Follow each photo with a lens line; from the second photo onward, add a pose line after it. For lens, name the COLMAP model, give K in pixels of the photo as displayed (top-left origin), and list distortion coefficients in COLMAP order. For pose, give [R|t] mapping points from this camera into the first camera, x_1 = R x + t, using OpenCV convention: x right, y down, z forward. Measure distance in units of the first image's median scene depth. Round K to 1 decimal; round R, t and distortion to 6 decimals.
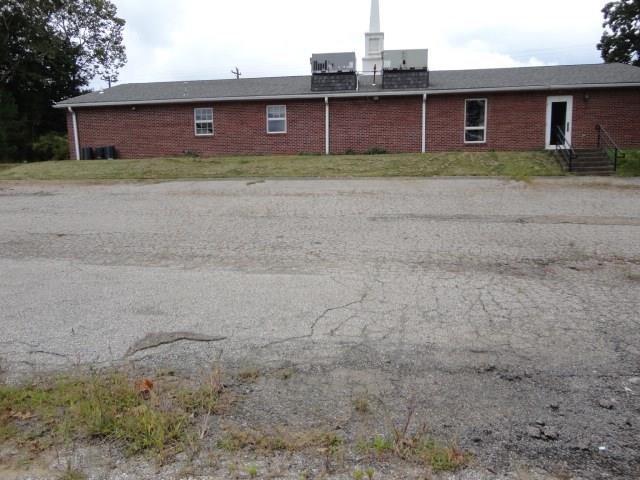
lens RADIAL K [[460.1, 0, 320.0], [0, 460.1, 240.0], [0, 0, 1]] dist [-0.007897, 0.005945]
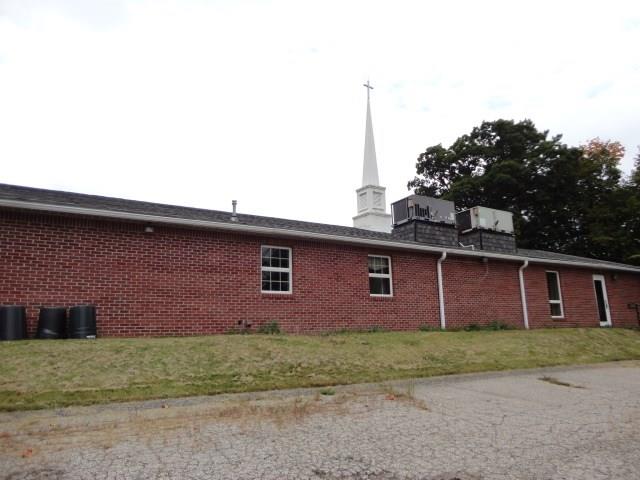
lens RADIAL K [[491.5, 0, 320.0], [0, 491.5, 240.0], [0, 0, 1]] dist [-0.006287, -0.000122]
pose [[0.754262, 0.125839, 0.644402, -0.633227], [0.121253, 0.937883, -0.325074, -0.096525], [-0.645281, 0.323327, 0.692151, 0.571519]]
